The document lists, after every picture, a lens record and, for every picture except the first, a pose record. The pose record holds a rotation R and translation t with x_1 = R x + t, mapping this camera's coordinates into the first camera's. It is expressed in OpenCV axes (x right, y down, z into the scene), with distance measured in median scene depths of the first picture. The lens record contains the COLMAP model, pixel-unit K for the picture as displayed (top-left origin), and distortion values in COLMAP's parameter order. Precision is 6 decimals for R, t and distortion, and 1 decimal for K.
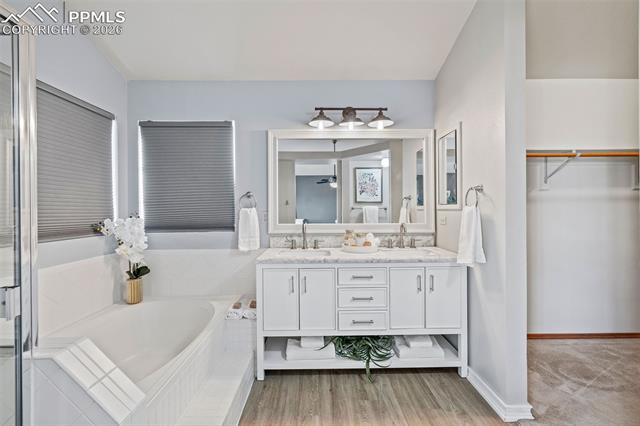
lens RADIAL K [[268.5, 0, 320.0], [0, 268.5, 213.0], [0, 0, 1]] dist [0.000946, 0.000049]
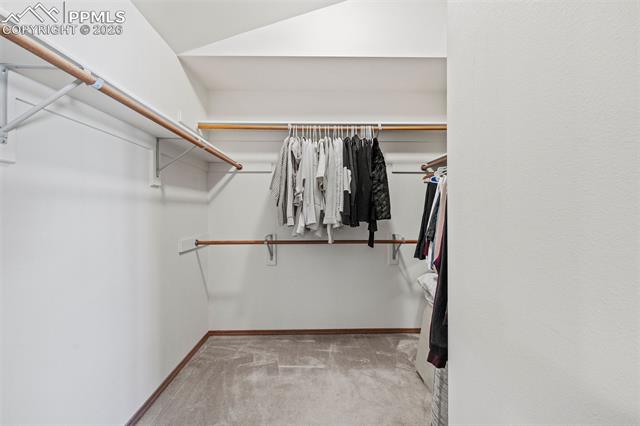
lens RADIAL K [[268.5, 0, 320.0], [0, 268.5, 213.0], [0, 0, 1]] dist [0.000946, 0.000049]
pose [[-0.010568, 0.002641, 0.999941, 0.468430], [0.005401, 0.999982, -0.002584, -0.014418], [-0.999930, 0.005373, -0.010582, 0.569368]]
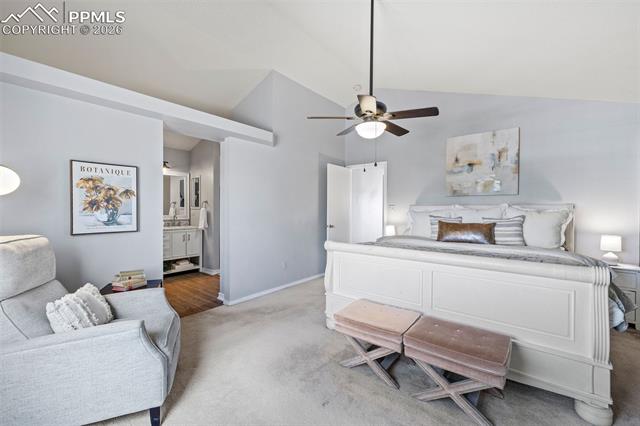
lens RADIAL K [[268.5, 0, 320.0], [0, 268.5, 213.0], [0, 0, 1]] dist [0.000946, 0.000049]
pose [[0.638656, 0.004068, 0.769482, -0.752945], [-0.006402, 0.999980, 0.000027, 0.018050], [-0.769466, -0.004944, 0.638669, -1.590359]]
